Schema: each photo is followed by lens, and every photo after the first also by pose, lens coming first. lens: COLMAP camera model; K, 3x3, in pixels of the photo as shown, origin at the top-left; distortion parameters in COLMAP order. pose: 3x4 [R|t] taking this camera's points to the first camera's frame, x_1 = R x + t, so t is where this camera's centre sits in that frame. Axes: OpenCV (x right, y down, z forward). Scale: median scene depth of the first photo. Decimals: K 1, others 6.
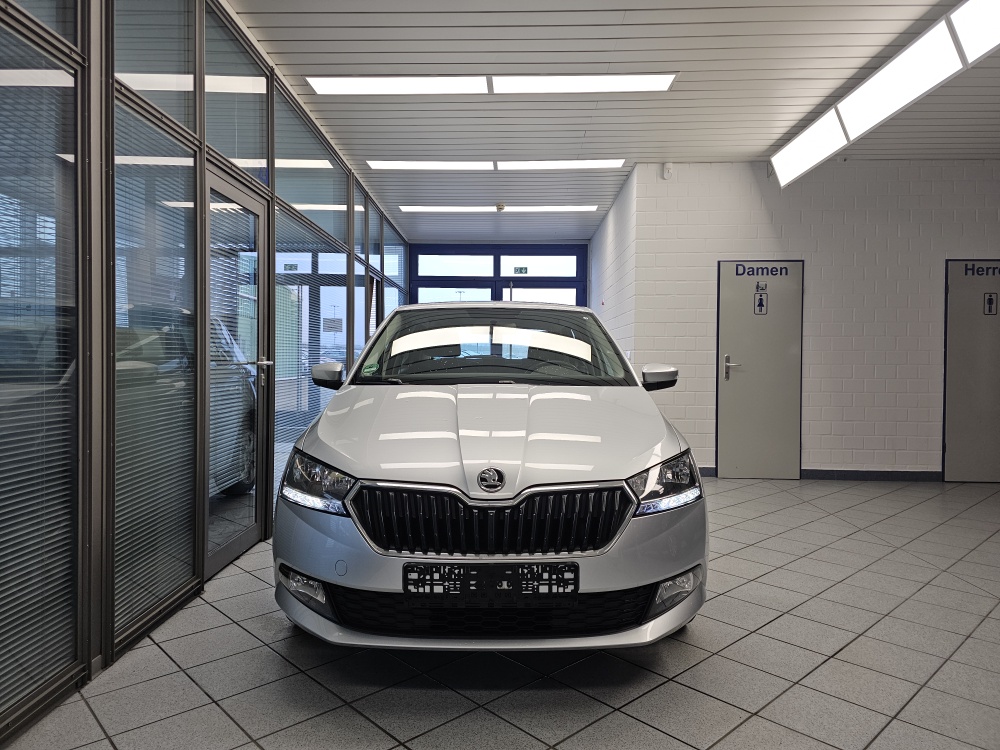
lens RADIAL K [[672.5, 0, 514.6], [0, 672.5, 377.6], [0, 0, 1]] dist [0.071438, -0.063312]
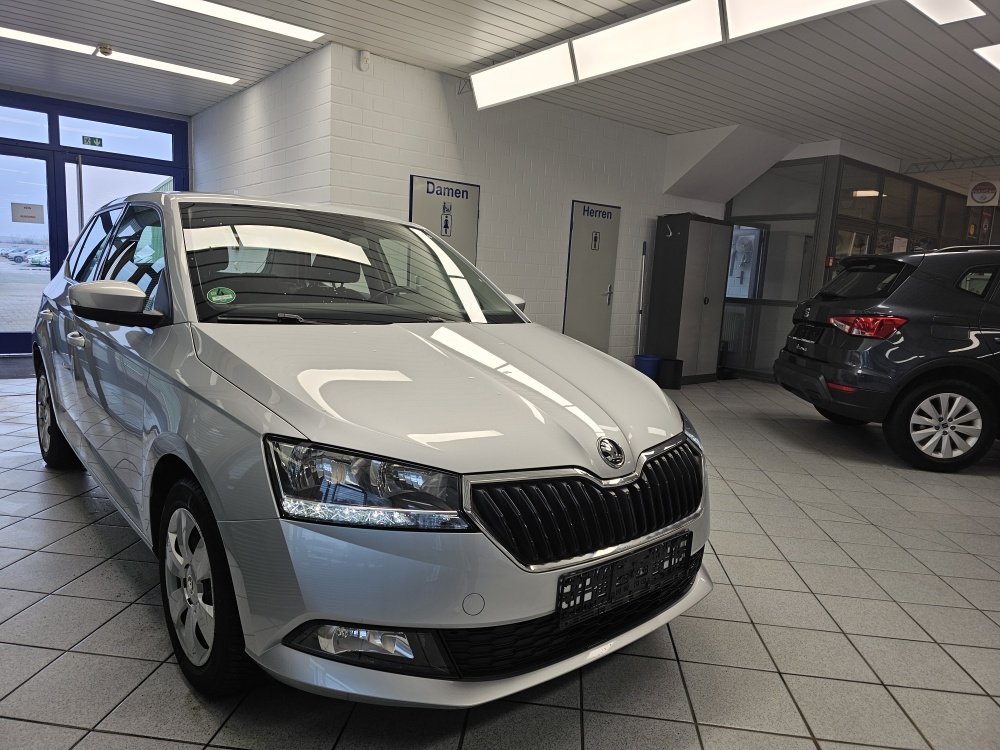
lens RADIAL K [[672.5, 0, 514.6], [0, 672.5, 377.6], [0, 0, 1]] dist [0.071438, -0.063312]
pose [[0.755842, -0.064215, 0.651598, -0.227380], [-0.025732, 0.991497, 0.127561, -0.015092], [-0.654248, -0.113183, 0.747762, 0.160867]]
